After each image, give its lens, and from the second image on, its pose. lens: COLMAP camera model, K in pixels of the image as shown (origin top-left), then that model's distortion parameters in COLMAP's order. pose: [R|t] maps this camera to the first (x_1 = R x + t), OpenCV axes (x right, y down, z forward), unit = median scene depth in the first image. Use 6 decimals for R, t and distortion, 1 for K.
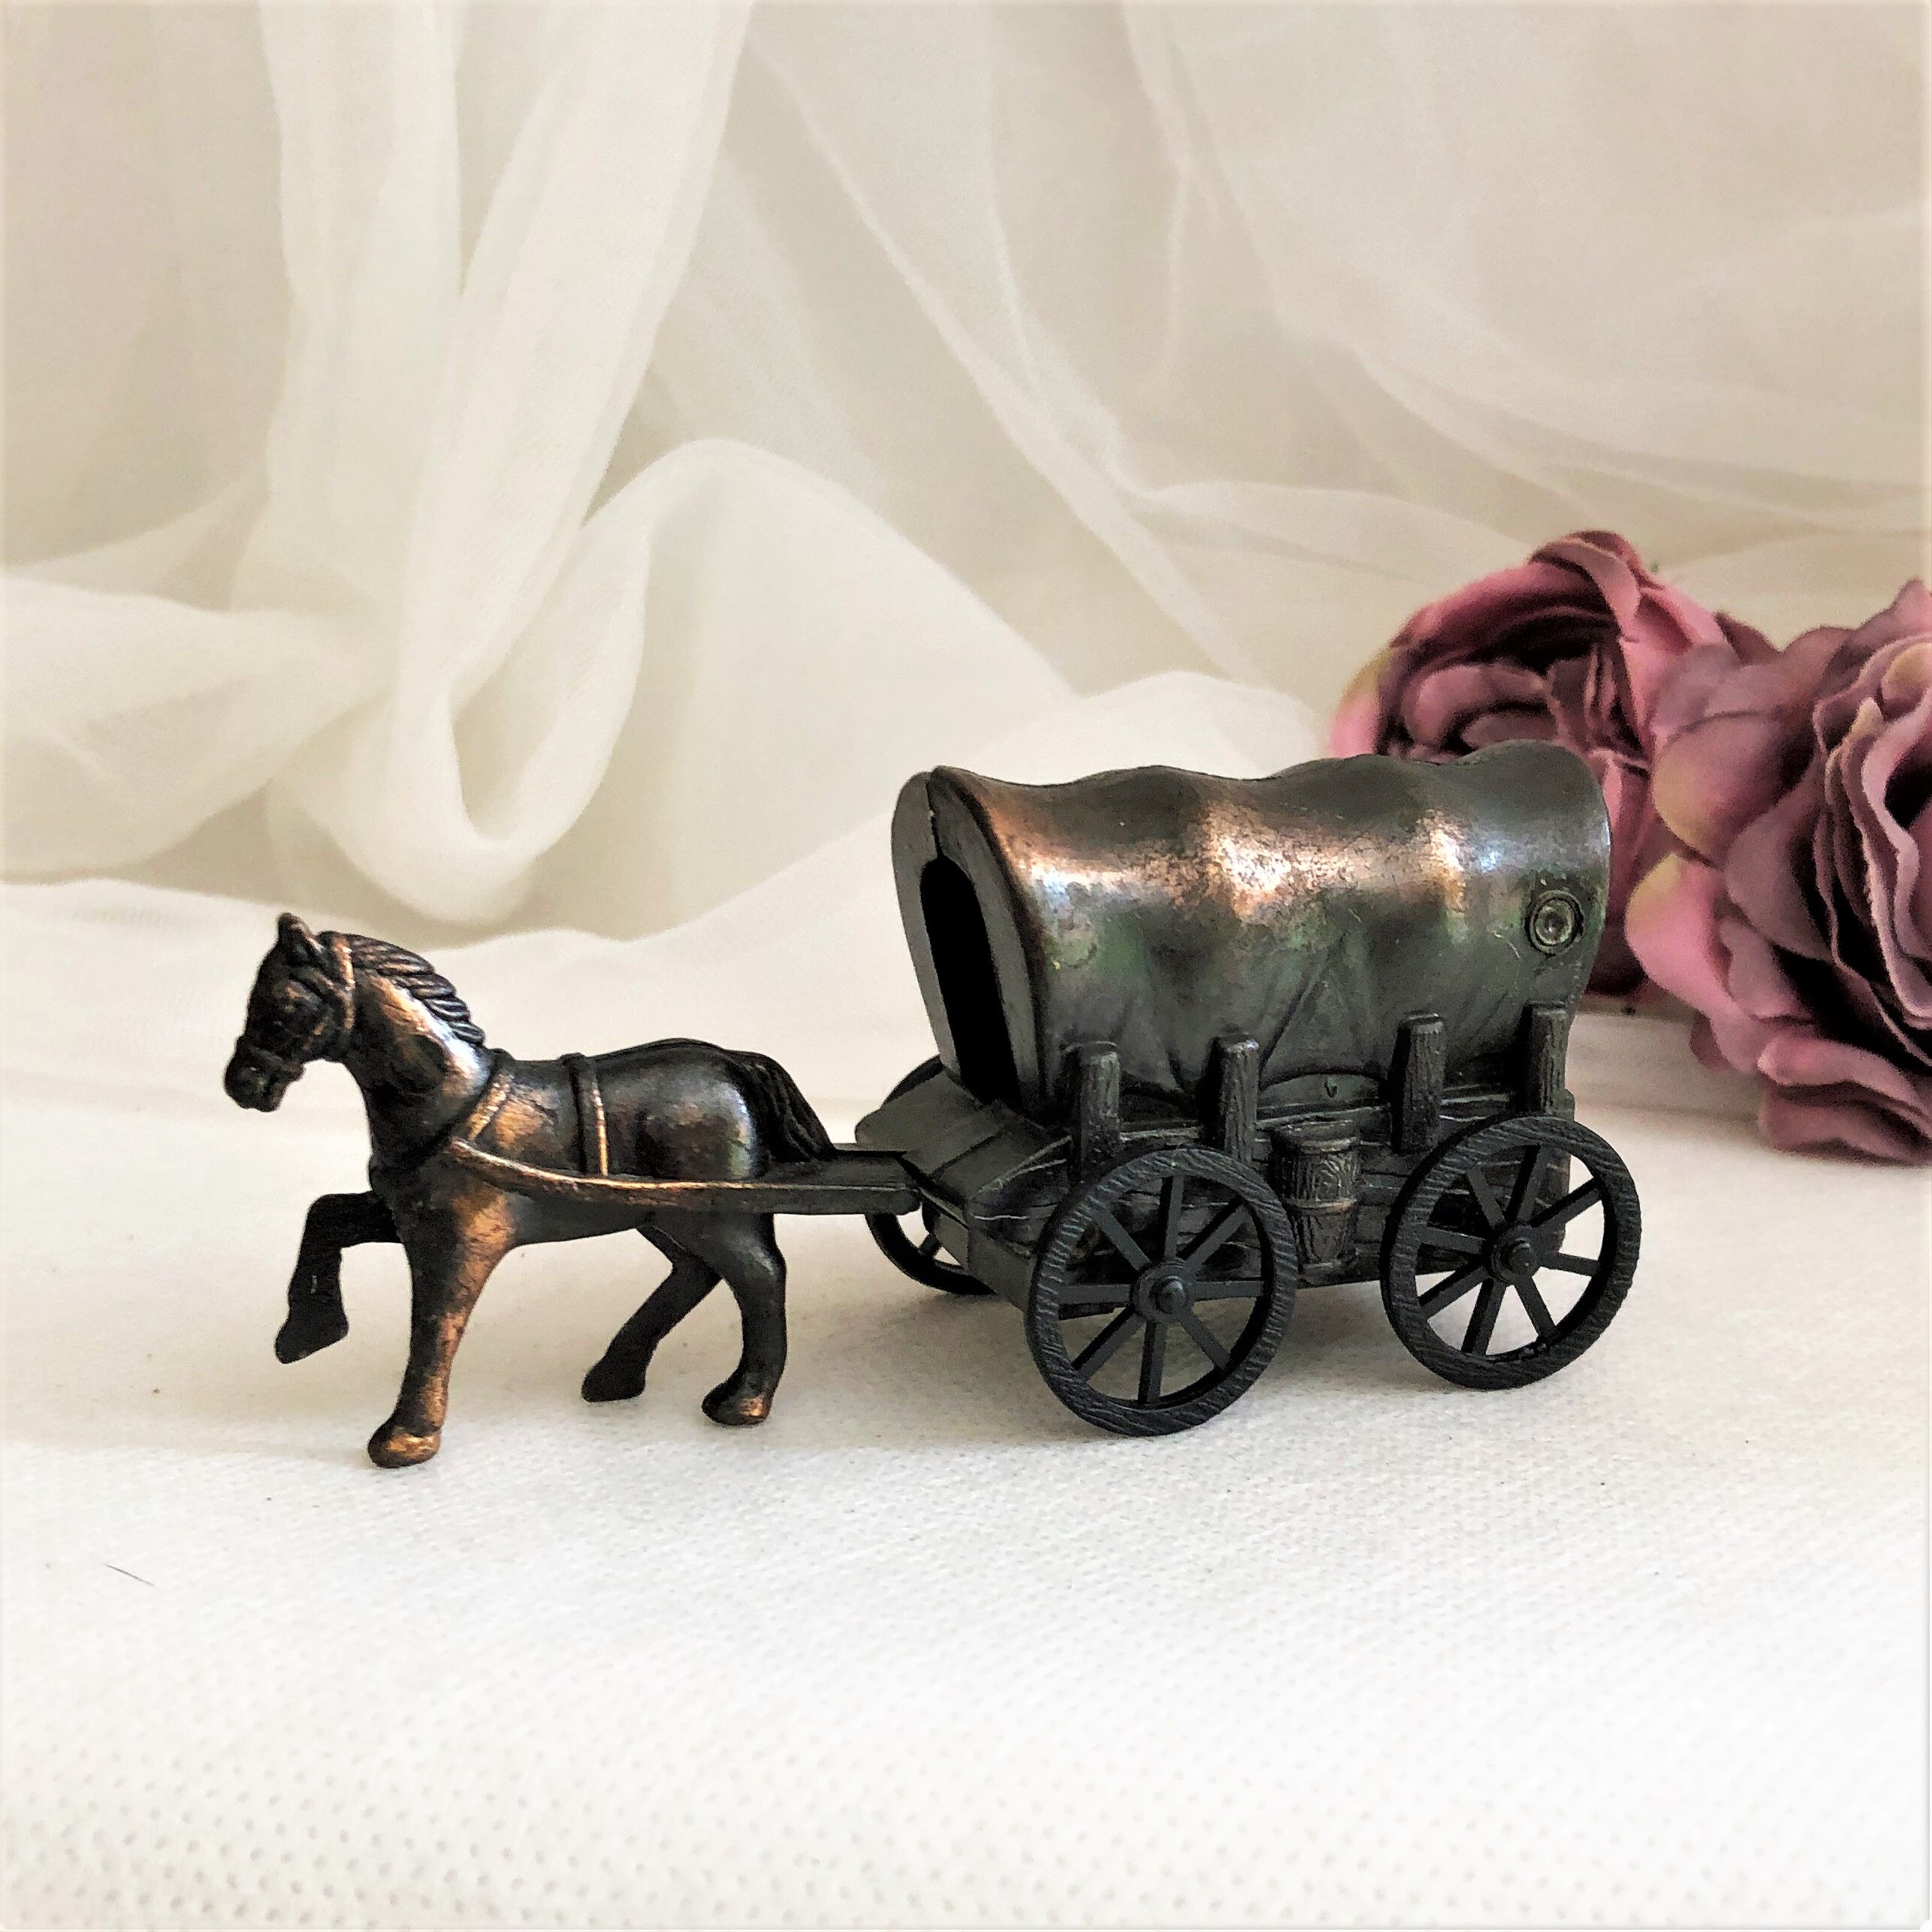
lens RADIAL K [[2585.0, 0, 1036.2], [0, 2585.0, 1029.5], [0, 0, 1]] dist [0.155135, -0.572753]
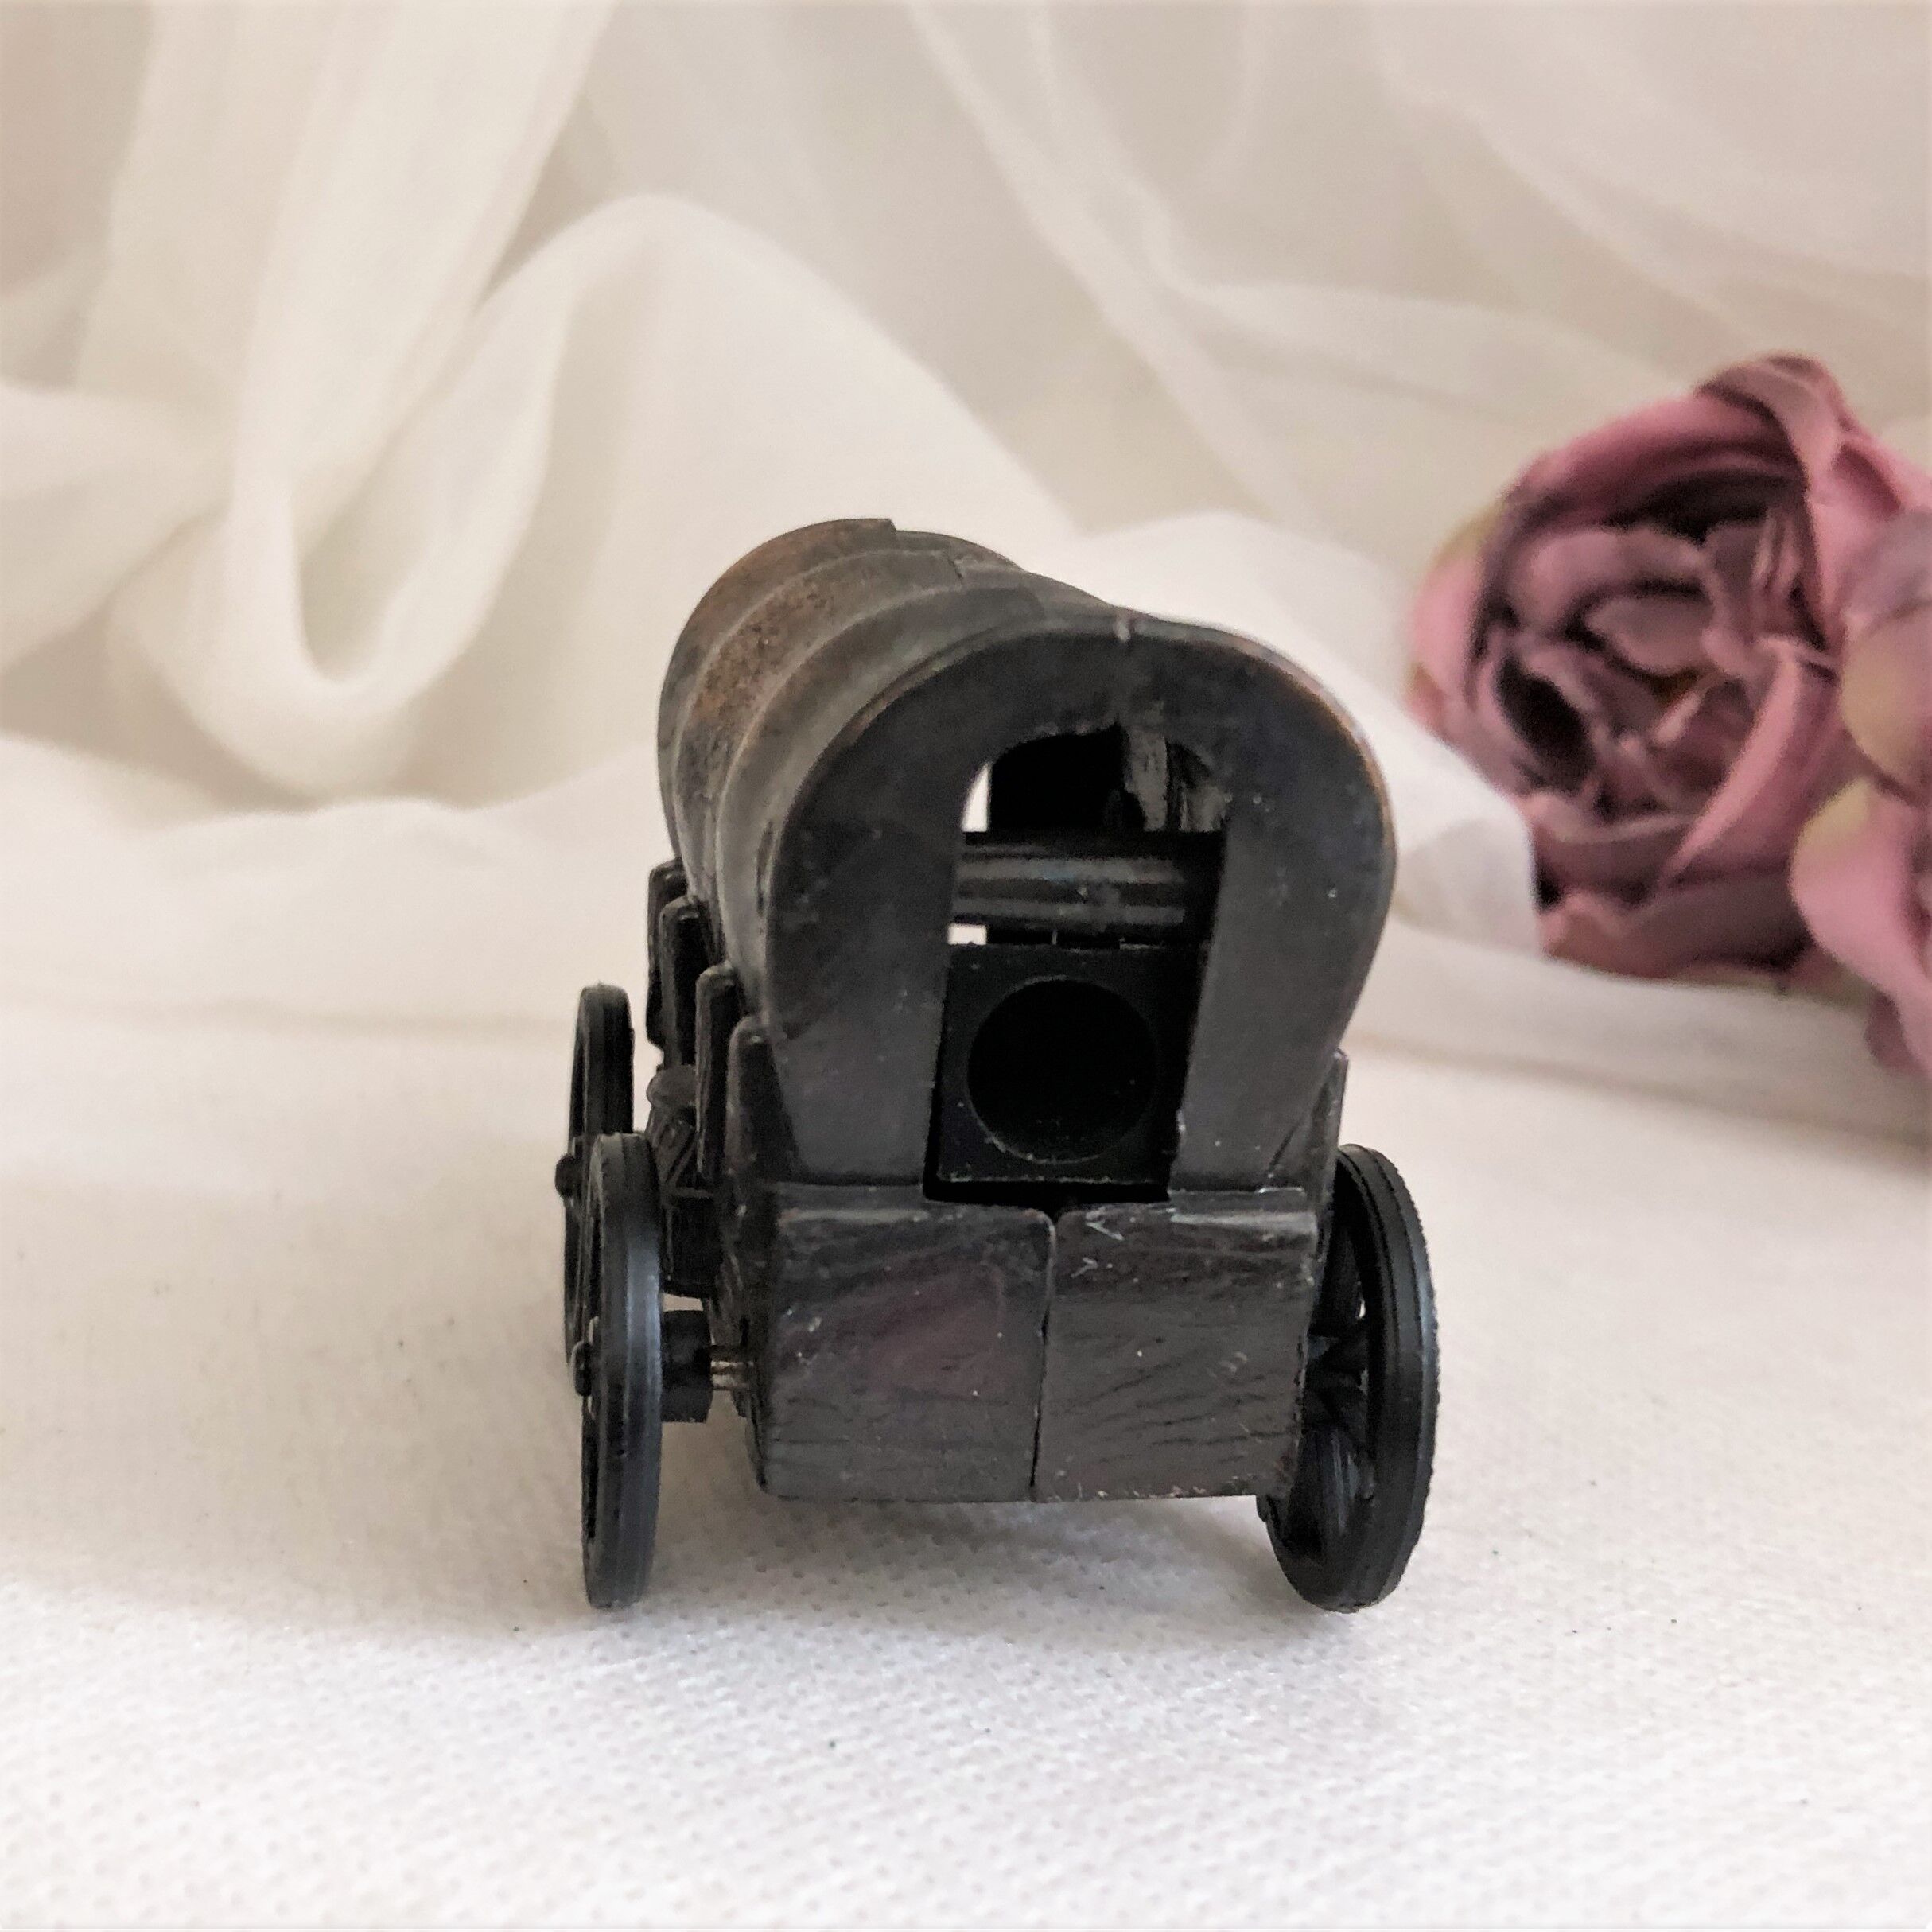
lens RADIAL K [[2791.2, 0, 821.3], [0, 2791.2, 1089.9], [0, 0, 1]] dist [-0.002051, -0.051342]
pose [[0.993412, 0.070618, -0.090253, 0.037793], [-0.067993, 0.997178, 0.031842, 0.021708], [0.092247, -0.025496, 0.995410, 0.251796]]
